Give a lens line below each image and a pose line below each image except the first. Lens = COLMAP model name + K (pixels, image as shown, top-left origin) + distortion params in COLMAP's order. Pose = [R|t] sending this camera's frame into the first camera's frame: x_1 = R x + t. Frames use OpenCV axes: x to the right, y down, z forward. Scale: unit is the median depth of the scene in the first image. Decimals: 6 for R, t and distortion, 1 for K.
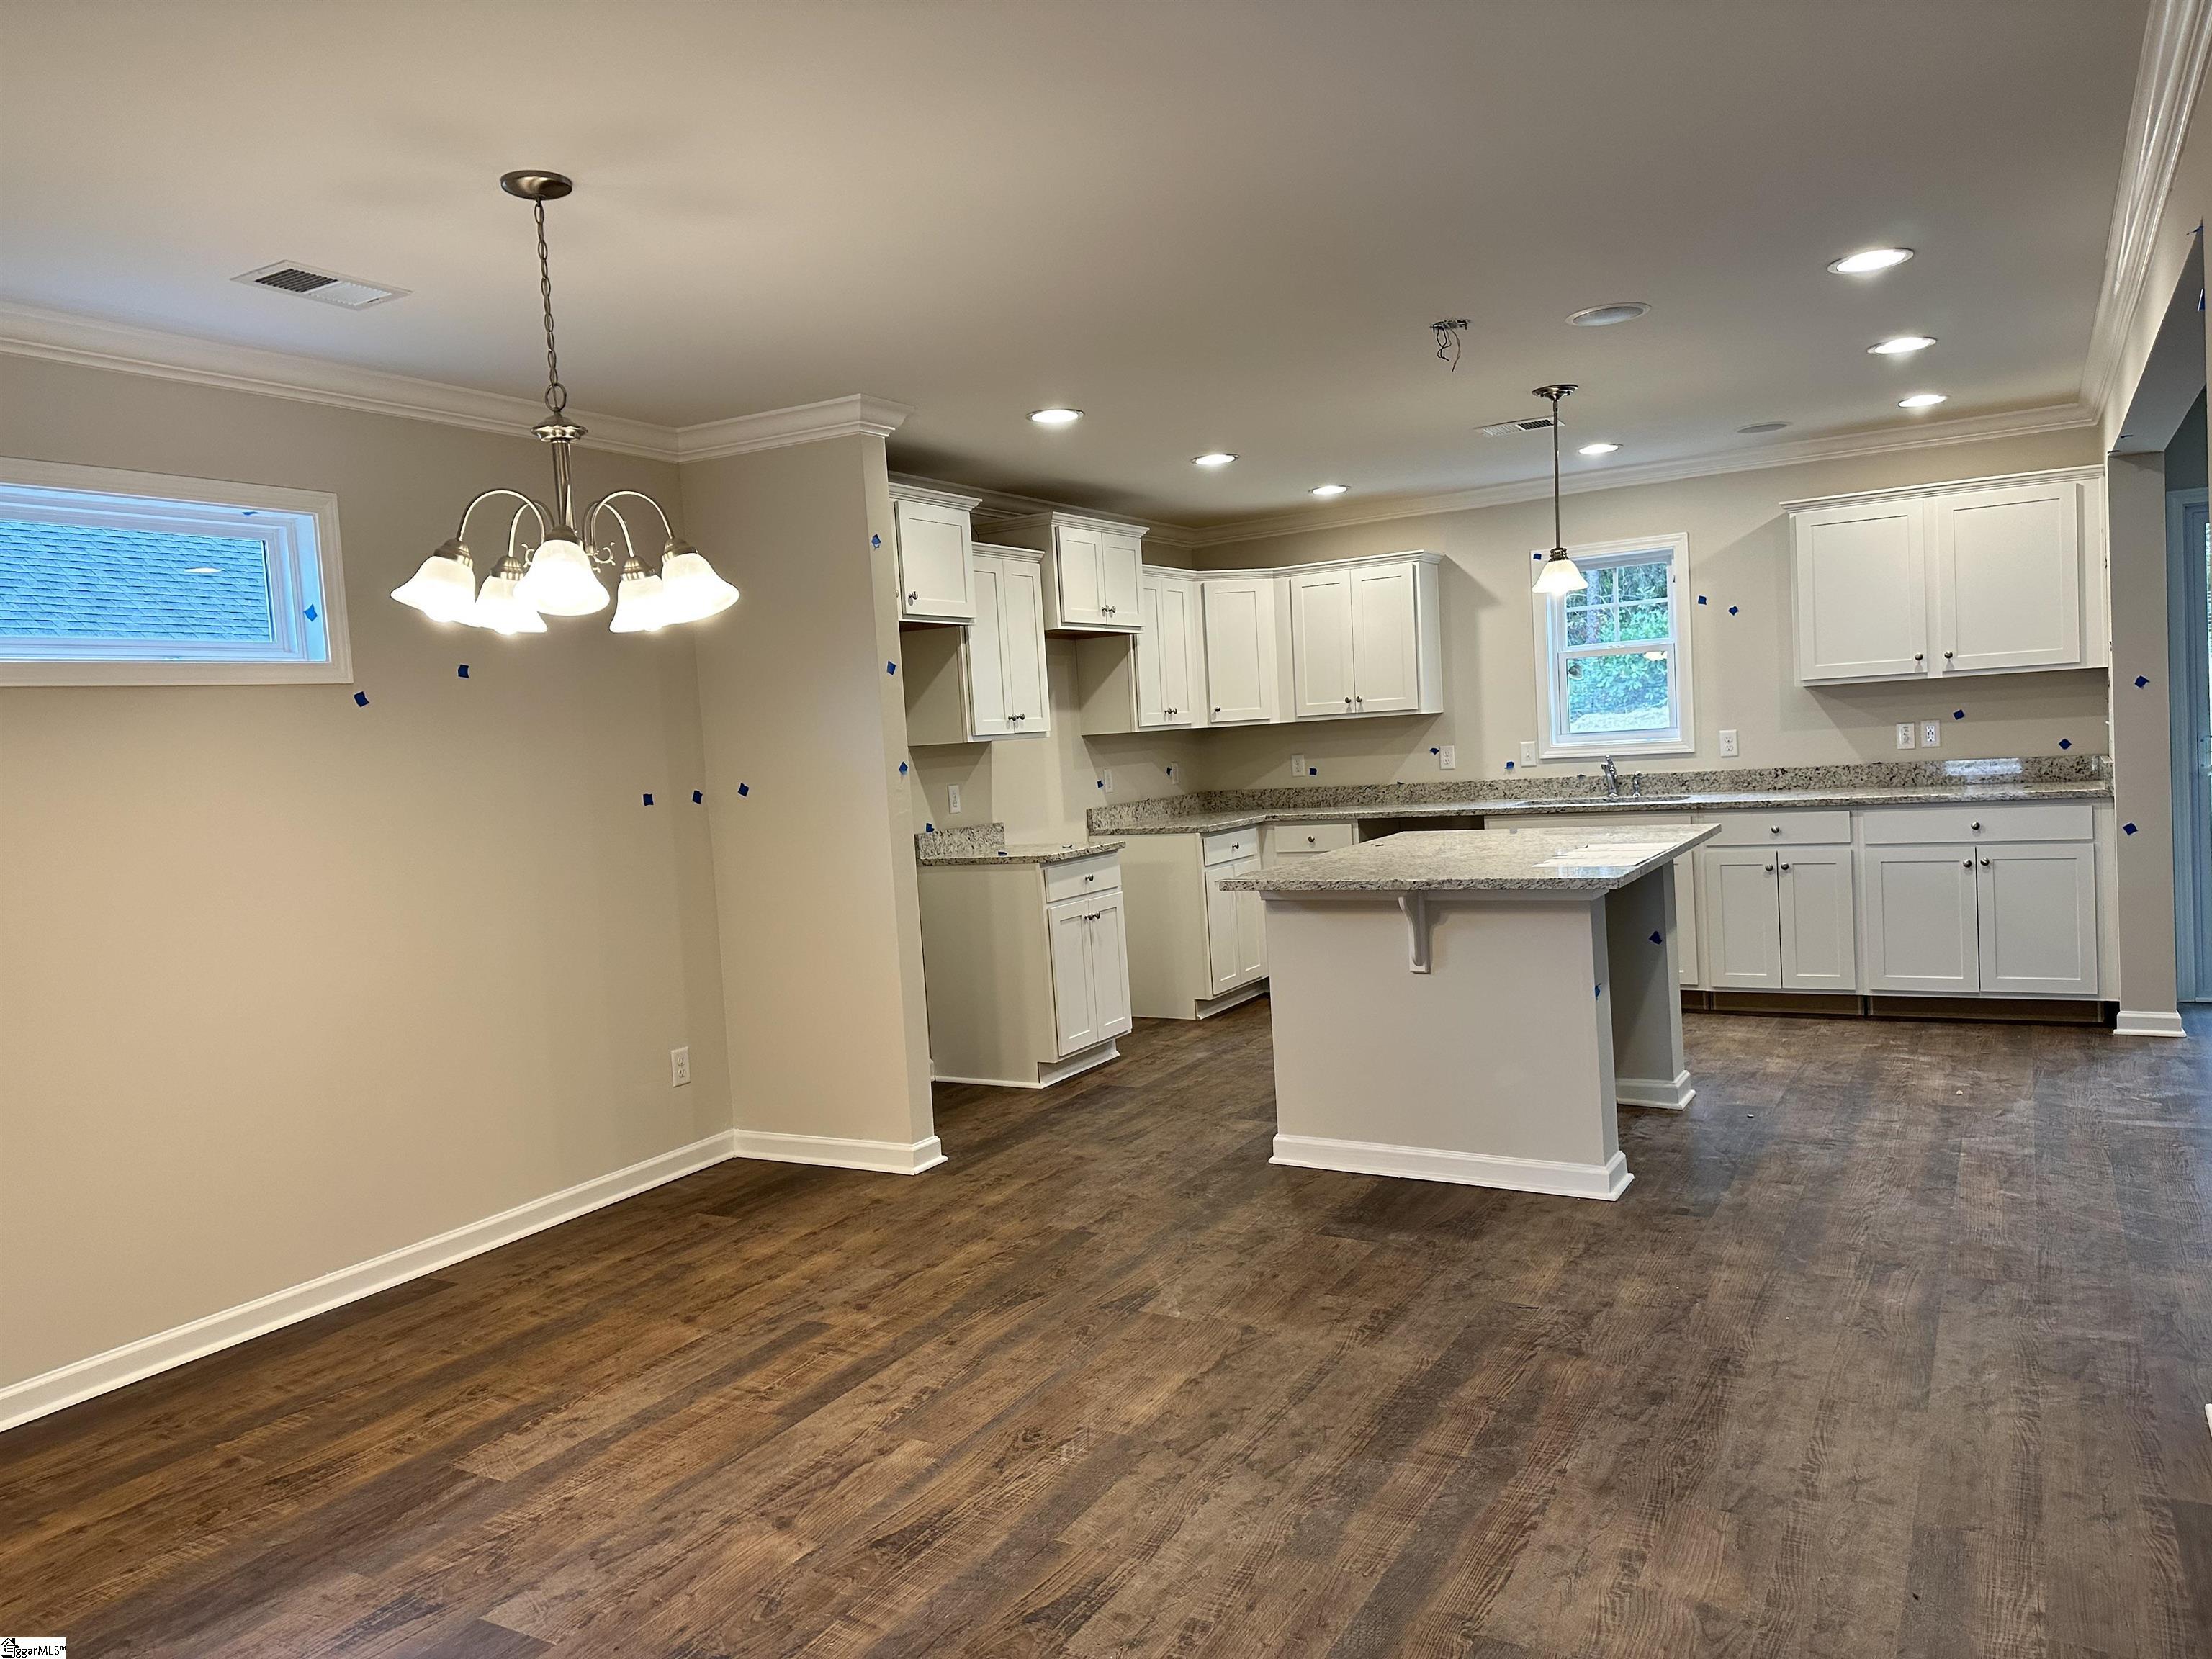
lens RADIAL K [[1552.1, 0, 1028.1], [0, 1552.1, 827.7], [0, 0, 1]] dist [-0.000681, -0.026868]
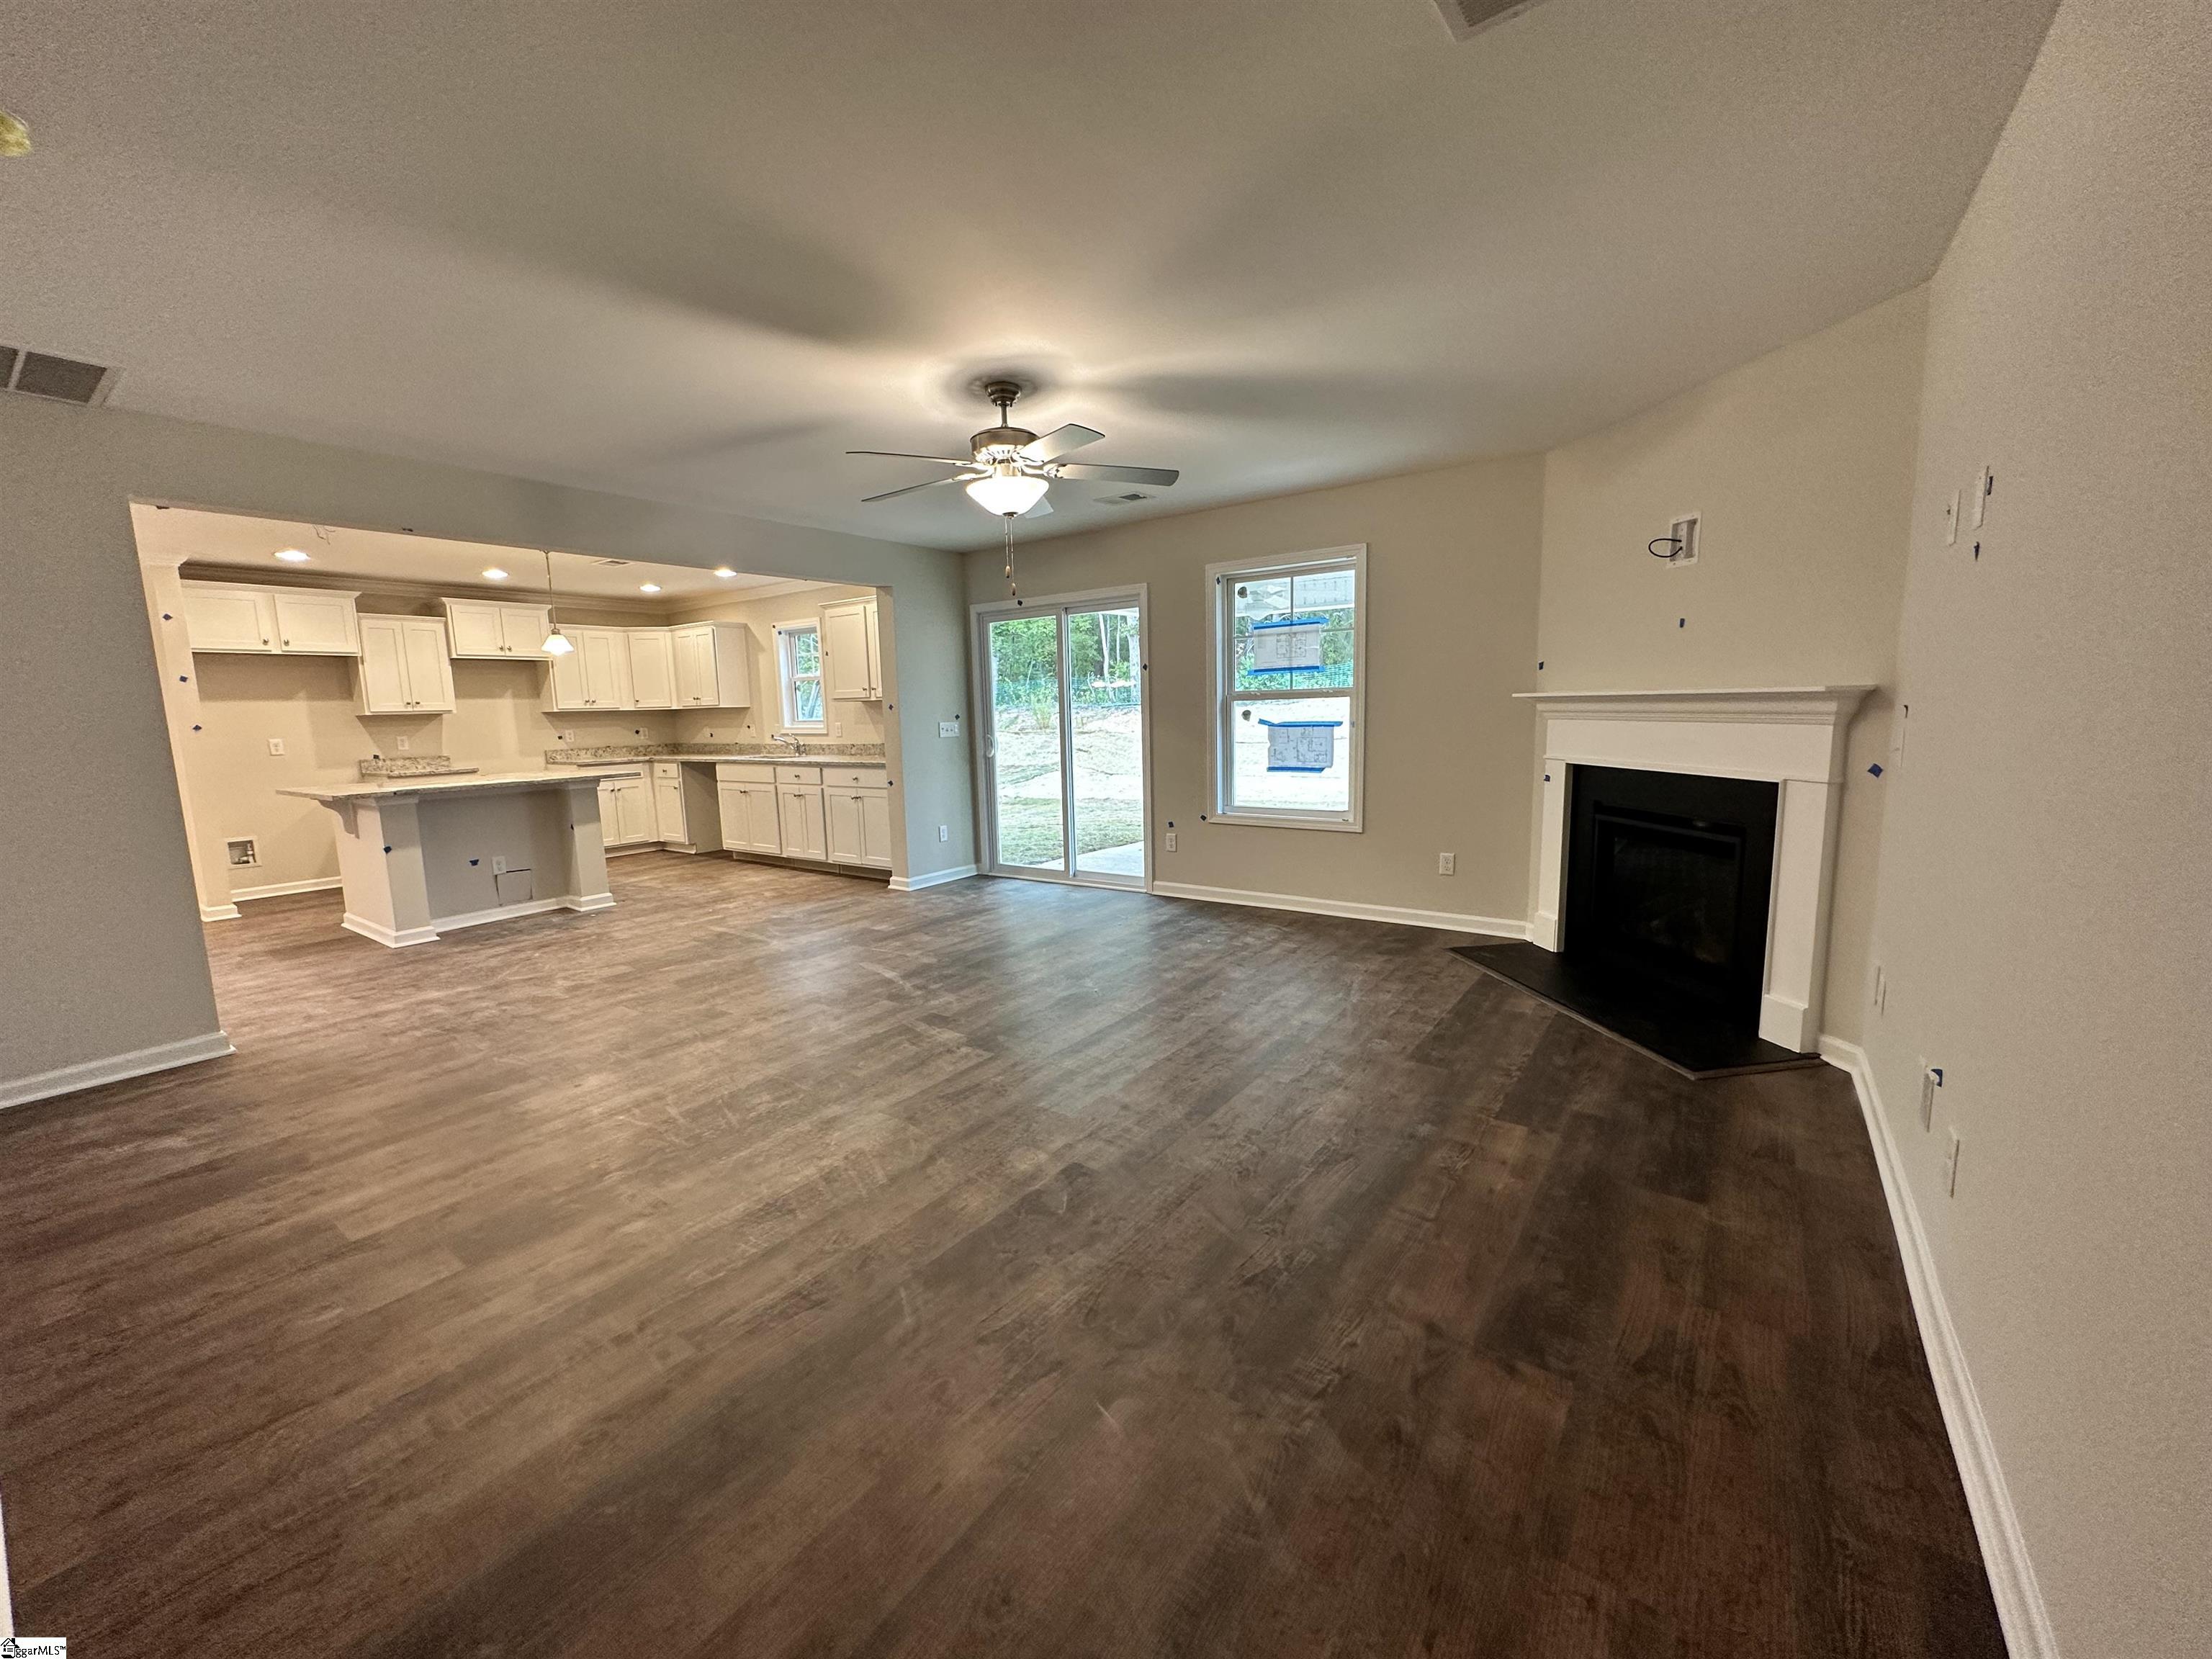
lens RADIAL K [[889.6, 0, 1098.0], [0, 889.6, 824.1], [0, 0, 1]] dist [-0.001795, 0.000042]
pose [[0.997457, 0.045303, -0.055020, 0.891786], [-0.040999, 0.996188, 0.076991, -0.038317], [0.058298, -0.074539, 0.995513, -0.087607]]
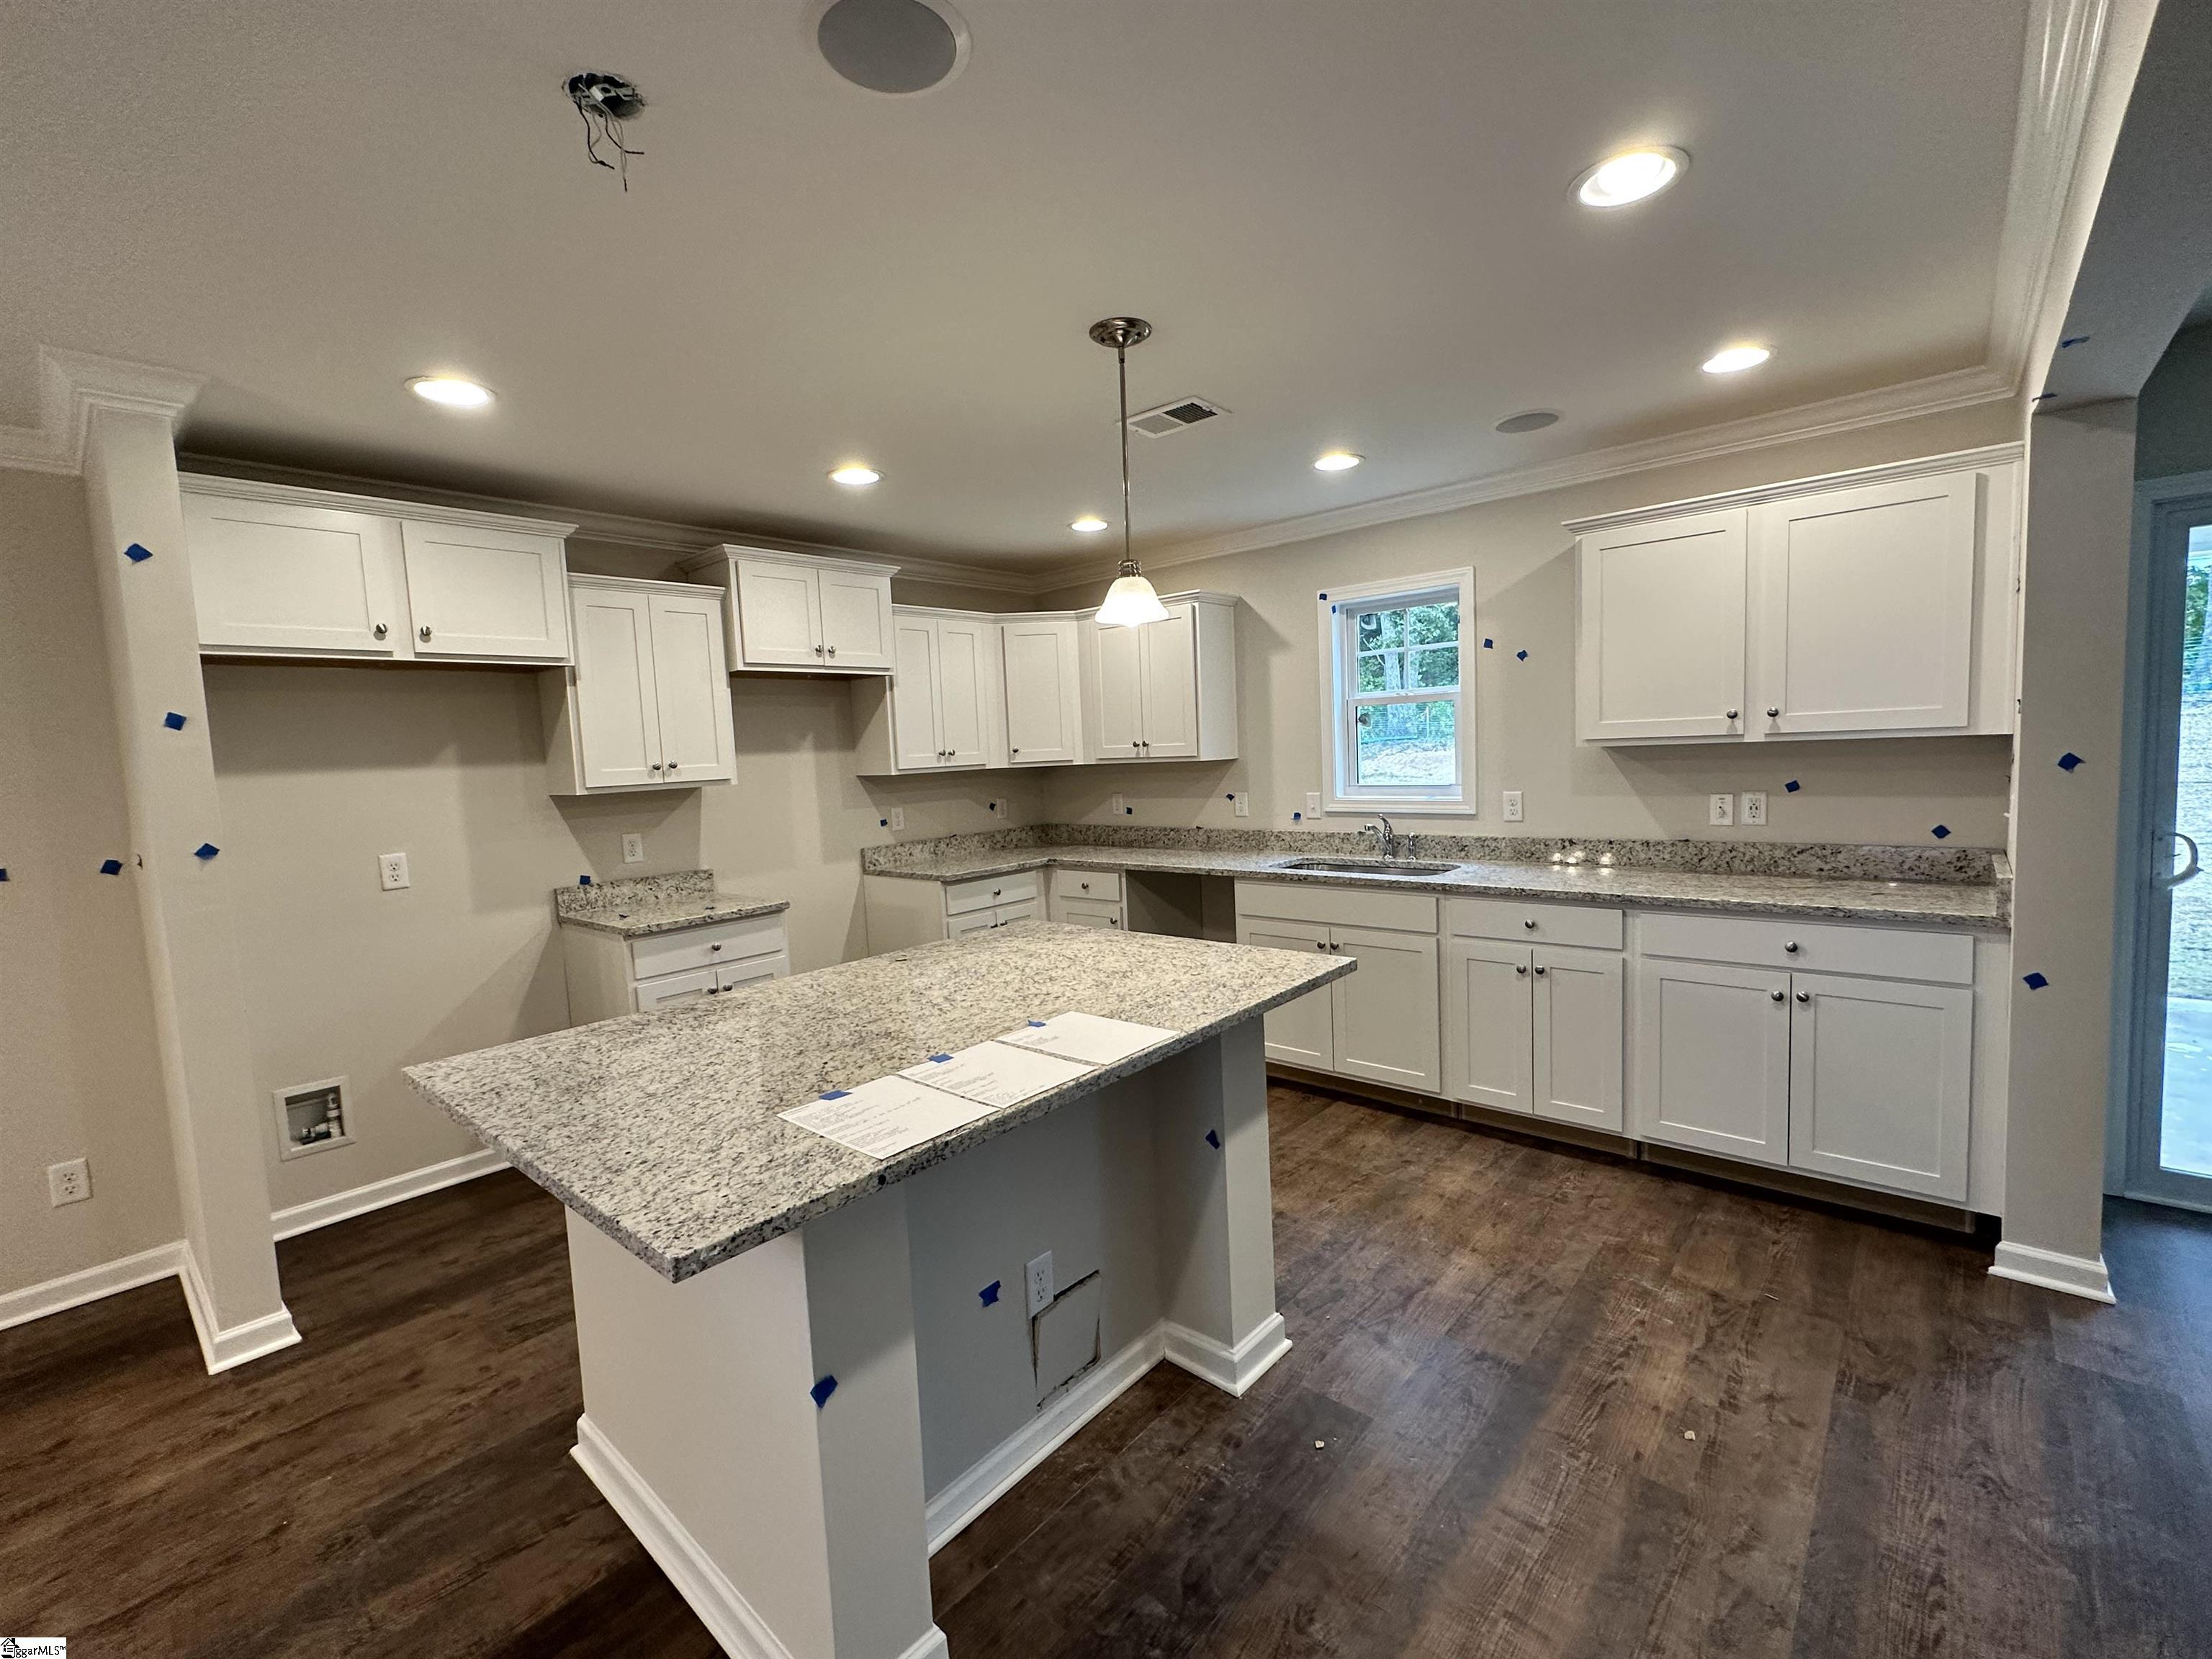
lens RADIAL K [[954.3, 0, 1093.9], [0, 954.3, 822.4], [0, 0, 1]] dist [-0.003435, -0.000248]
pose [[0.987286, 0.032150, -0.155667, 0.320123], [-0.027195, 0.999057, 0.033860, -0.060774], [0.156609, -0.029196, 0.987229, 0.454152]]
